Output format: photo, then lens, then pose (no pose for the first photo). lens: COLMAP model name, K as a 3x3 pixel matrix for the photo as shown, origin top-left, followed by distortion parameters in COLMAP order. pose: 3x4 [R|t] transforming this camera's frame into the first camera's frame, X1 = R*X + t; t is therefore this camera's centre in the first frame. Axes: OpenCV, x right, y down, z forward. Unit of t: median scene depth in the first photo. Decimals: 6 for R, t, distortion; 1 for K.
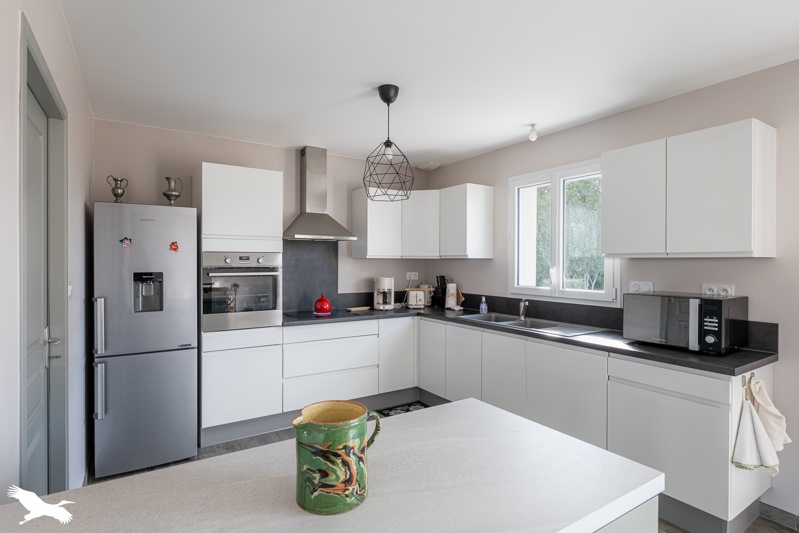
lens RADIAL K [[414.2, 0, 399.3], [0, 414.2, 262.3], [0, 0, 1]] dist [-0.002418, -0.000077]
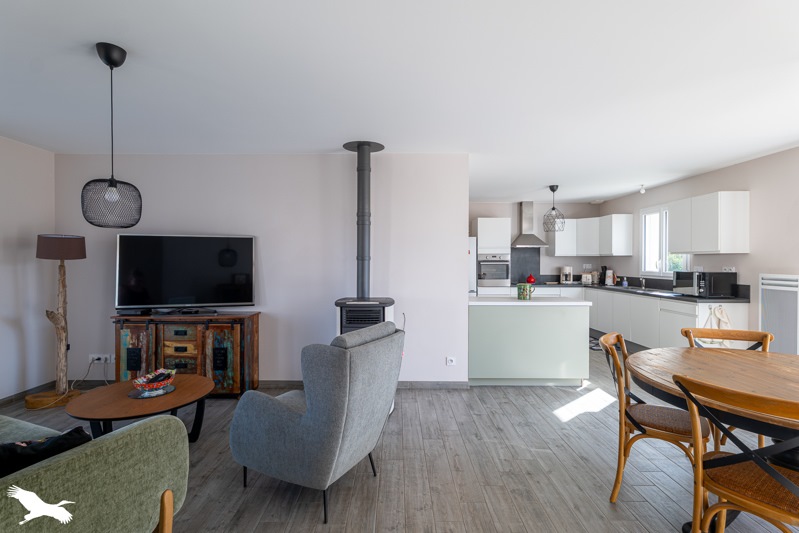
lens RADIAL K [[373.4, 0, 399.6], [0, 373.4, 261.5], [0, 0, 1]] dist [-0.000731, -0.000166]
pose [[0.839091, -0.002359, -0.543985, 0.264452], [0.001695, 0.999997, -0.001722, 0.017273], [0.543988, 0.000523, 0.839093, -0.864508]]
